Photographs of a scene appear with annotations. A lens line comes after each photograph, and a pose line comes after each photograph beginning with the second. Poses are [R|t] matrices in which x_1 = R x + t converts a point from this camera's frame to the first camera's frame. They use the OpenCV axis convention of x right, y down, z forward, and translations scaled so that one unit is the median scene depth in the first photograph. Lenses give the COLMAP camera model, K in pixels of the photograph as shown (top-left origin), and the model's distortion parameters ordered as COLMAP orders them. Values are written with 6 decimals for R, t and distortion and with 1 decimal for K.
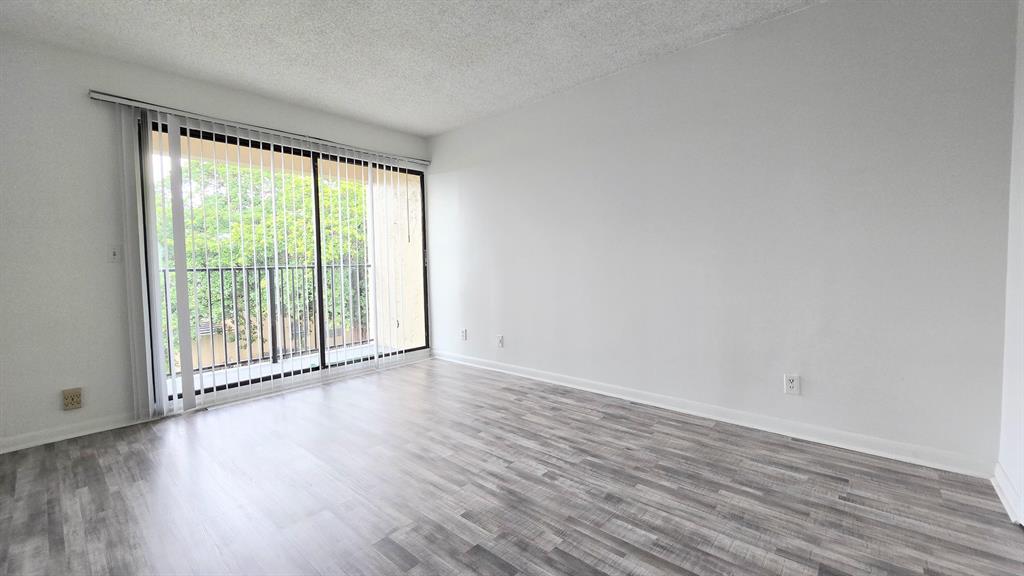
lens RADIAL K [[418.3, 0, 514.5], [0, 418.3, 279.0], [0, 0, 1]] dist [-0.005591, -0.000335]
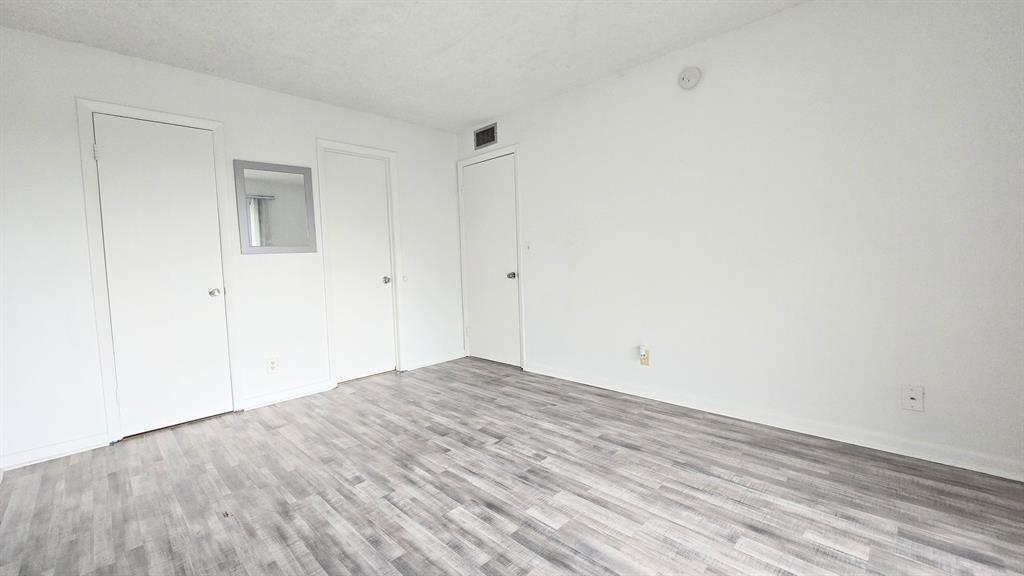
lens RADIAL K [[418.3, 0, 511.6], [0, 418.3, 284.7], [0, 0, 1]] dist [-0.005591, -0.000335]
pose [[-0.996448, 0.048521, 0.068823, -0.336173], [0.055376, 0.993295, 0.101480, -0.069026], [-0.063438, 0.104931, -0.992454, 1.722138]]
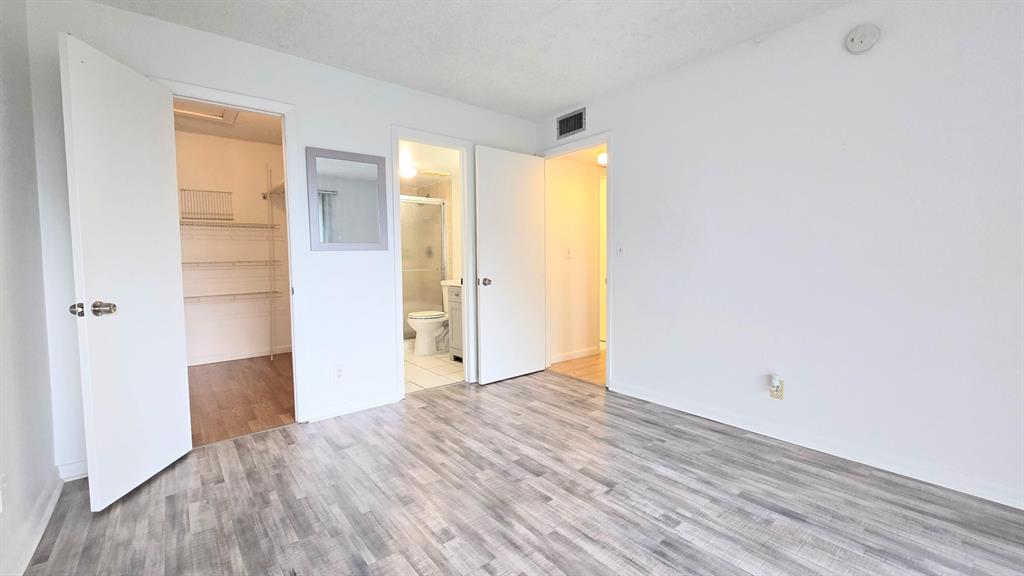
lens RADIAL K [[418.3, 0, 511.5], [0, 418.3, 284.4], [0, 0, 1]] dist [-0.005591, -0.000335]
pose [[-0.984864, 0.018303, 0.172360, -0.168537], [0.035471, 0.994646, 0.097059, -0.078402], [-0.169661, 0.101703, -0.980241, 1.542745]]
